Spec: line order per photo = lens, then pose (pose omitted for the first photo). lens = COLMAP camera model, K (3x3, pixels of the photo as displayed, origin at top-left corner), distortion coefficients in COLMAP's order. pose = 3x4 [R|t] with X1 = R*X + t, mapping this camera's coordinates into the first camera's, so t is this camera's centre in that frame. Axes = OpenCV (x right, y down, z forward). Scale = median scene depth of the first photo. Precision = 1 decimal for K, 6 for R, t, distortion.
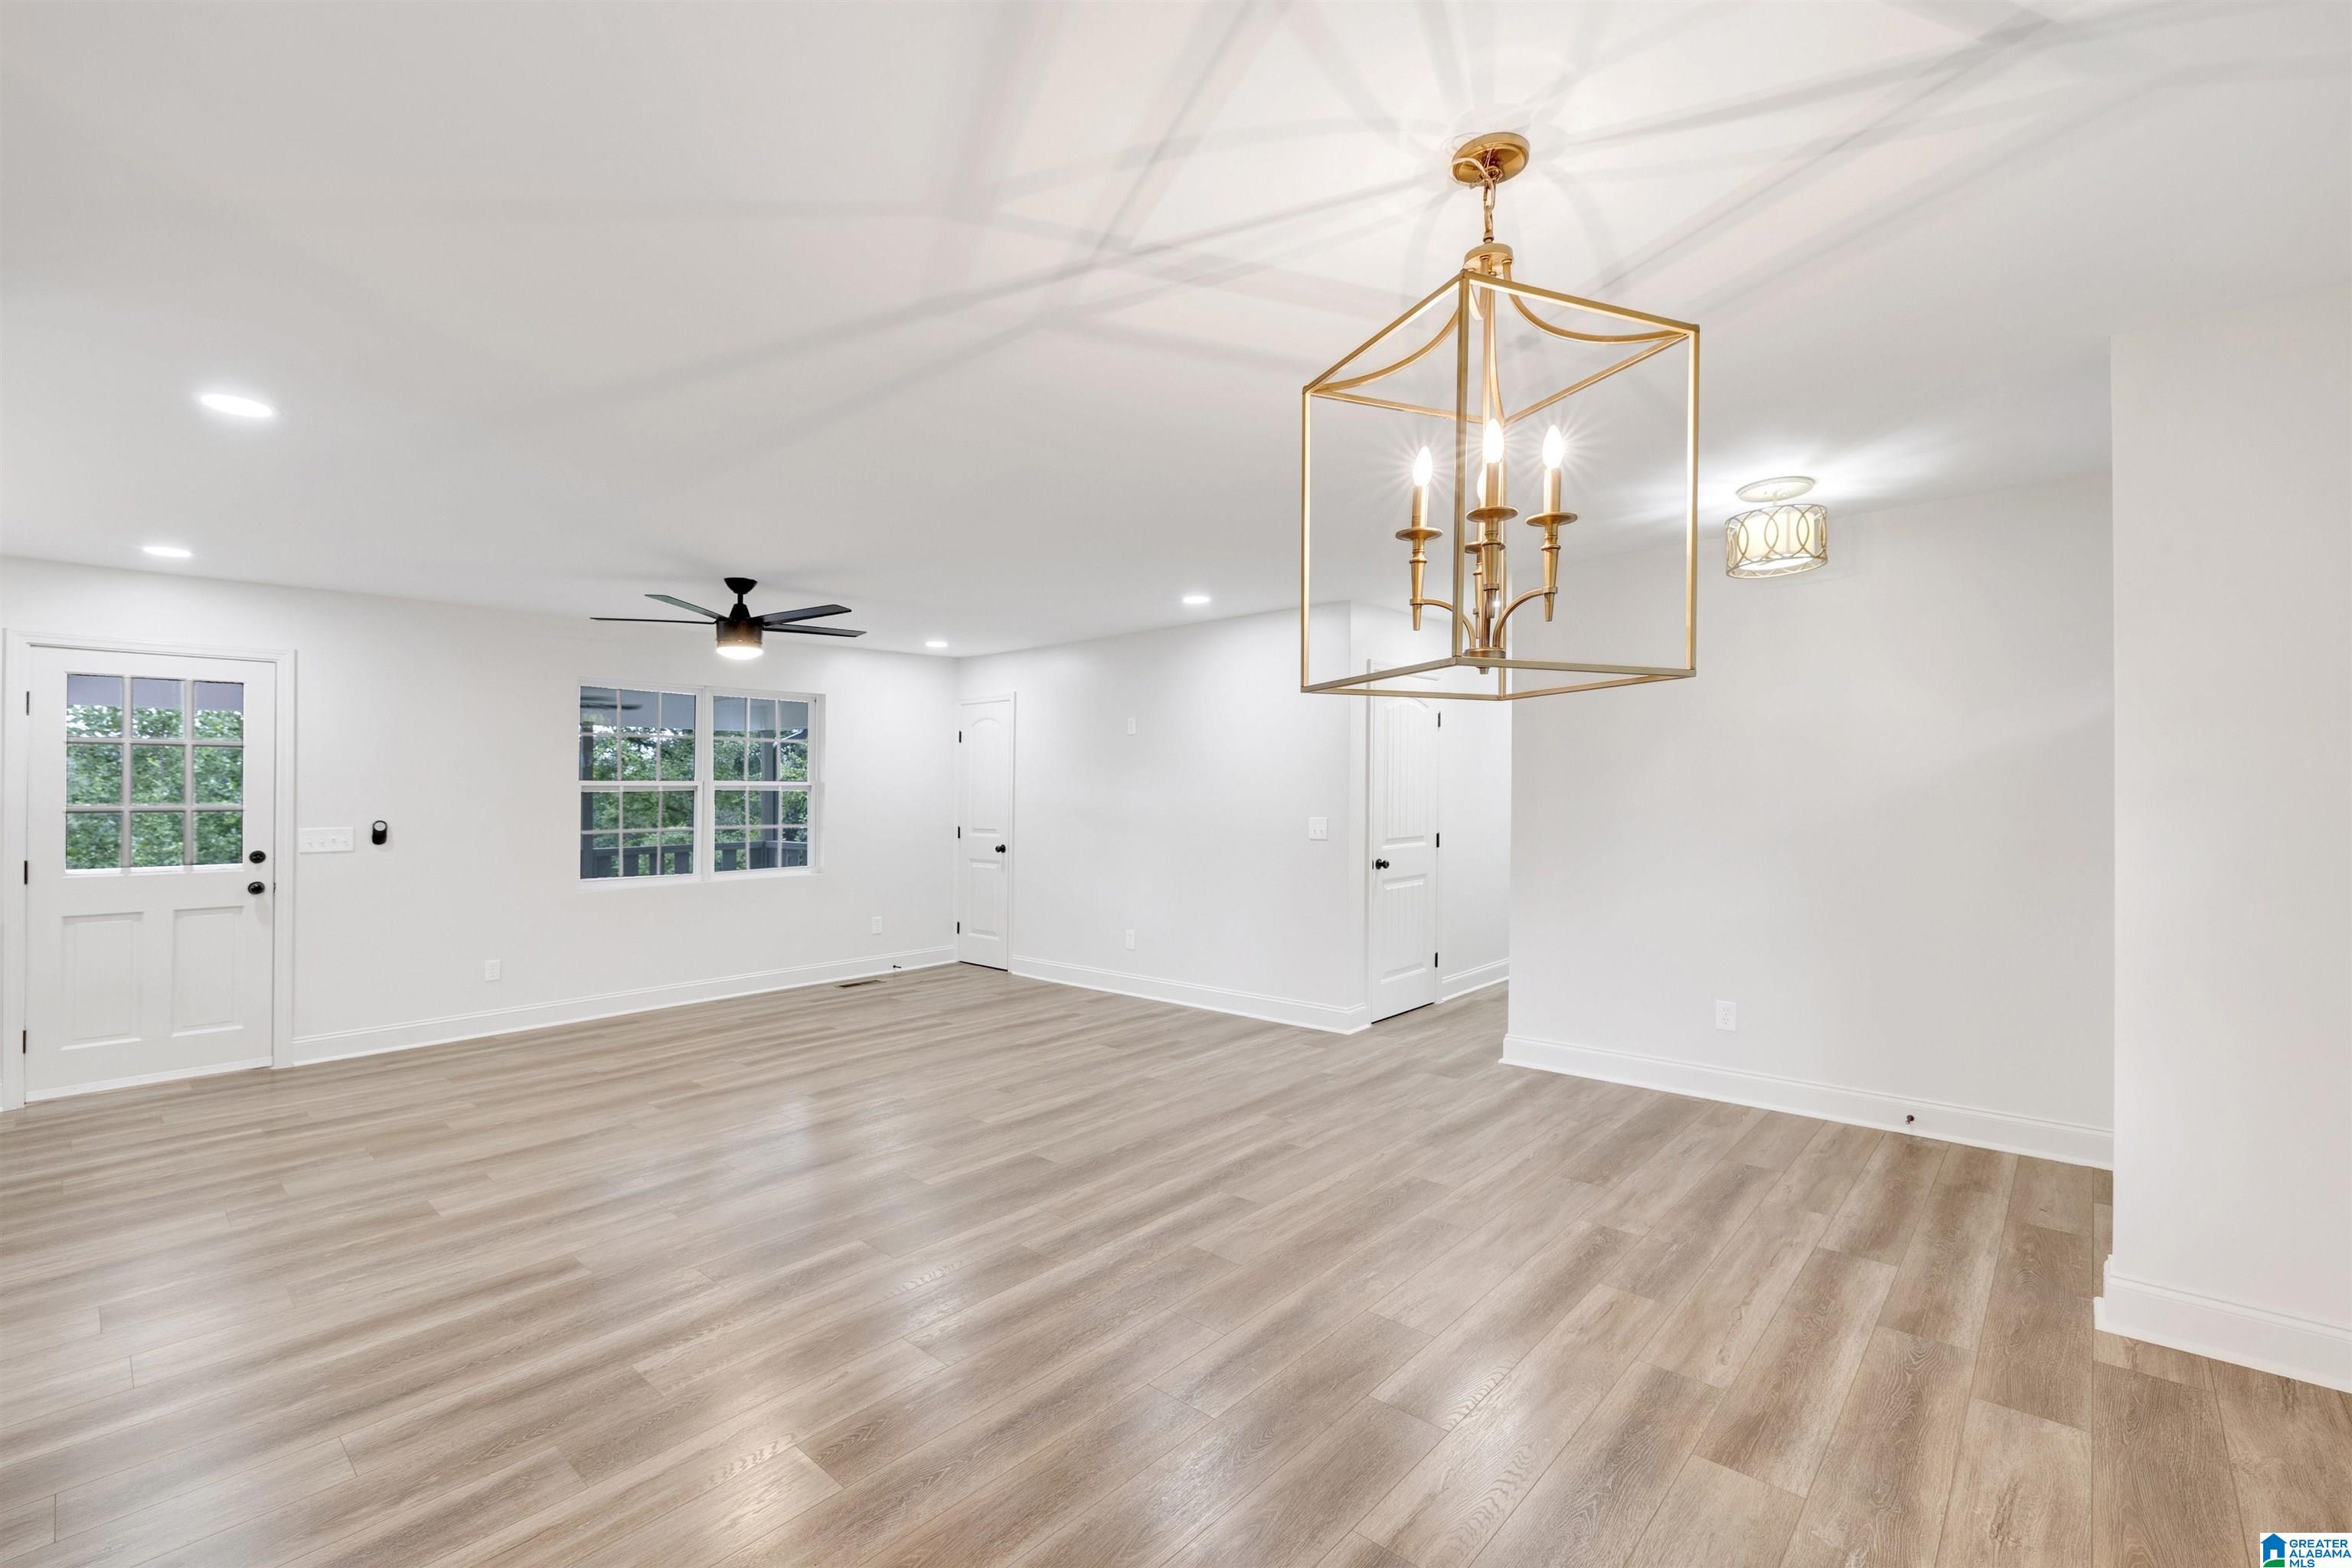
lens RADIAL K [[1008.4, 0, 1173.9], [0, 1008.4, 775.0], [0, 0, 1]] dist [0.002898, -0.000138]
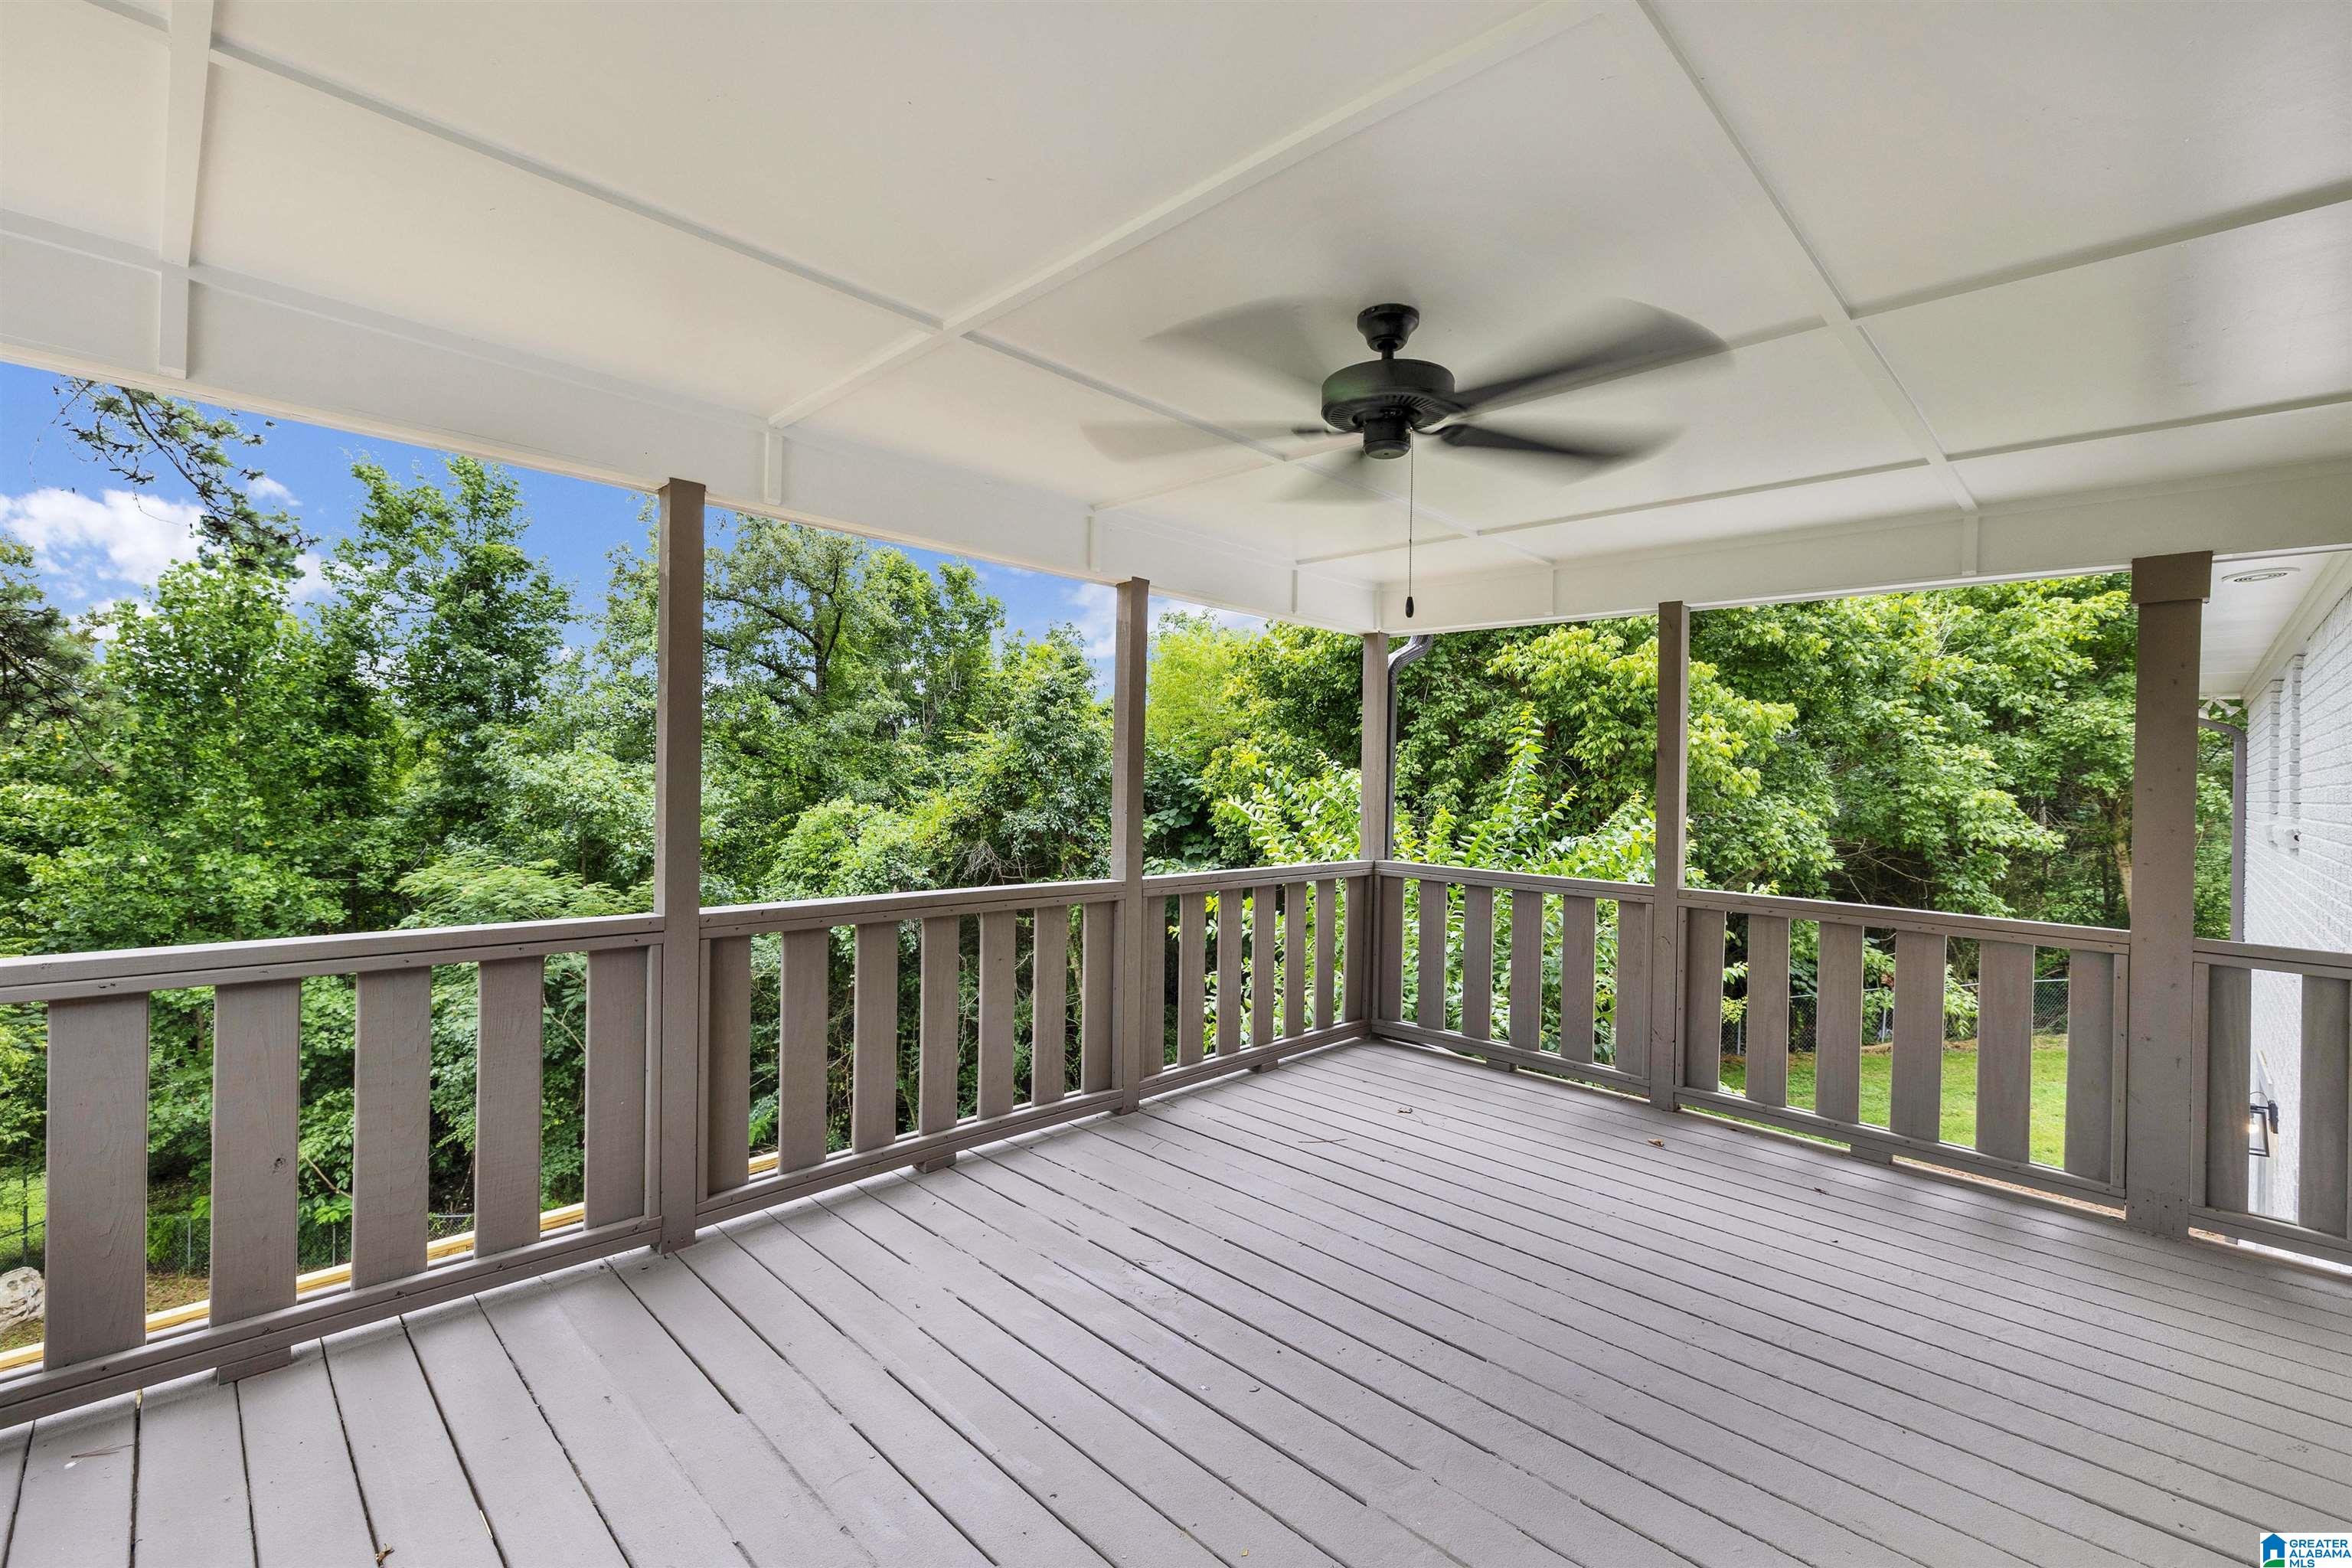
lens RADIAL K [[1008.4, 0, 1169.6], [0, 1008.4, 777.6], [0, 0, 1]] dist [0.002898, -0.000138]
pose [[0.998366, 0.032655, -0.046891, -0.502427], [-0.031409, 0.999140, 0.027066, 0.012987], [0.047735, -0.025549, 0.998533, 0.528856]]
